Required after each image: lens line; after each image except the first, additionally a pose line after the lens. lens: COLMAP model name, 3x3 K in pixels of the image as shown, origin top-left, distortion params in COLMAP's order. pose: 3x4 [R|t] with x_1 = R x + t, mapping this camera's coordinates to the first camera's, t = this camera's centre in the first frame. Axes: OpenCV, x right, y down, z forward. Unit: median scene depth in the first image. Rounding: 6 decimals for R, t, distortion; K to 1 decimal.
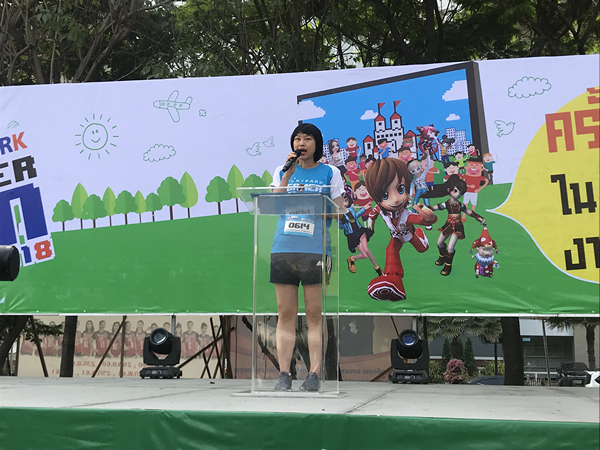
lens RADIAL K [[830.3, 0, 300.0], [0, 830.3, 225.0], [0, 0, 1]] dist [0.155801, -0.694828]
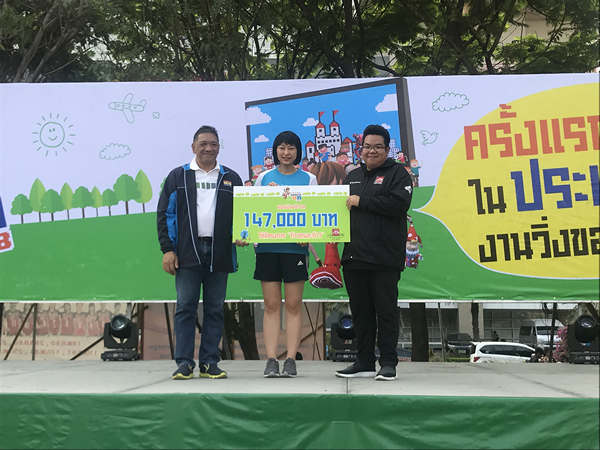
lens RADIAL K [[830.3, 0, 300.0], [0, 830.3, 225.0], [0, 0, 1]] dist [0.155801, -0.694828]
pose [[0.990954, 0.005799, 0.134074, -0.080343], [-0.010271, 0.999413, 0.032686, -0.031141], [-0.133806, -0.033767, 0.990432, -0.106104]]
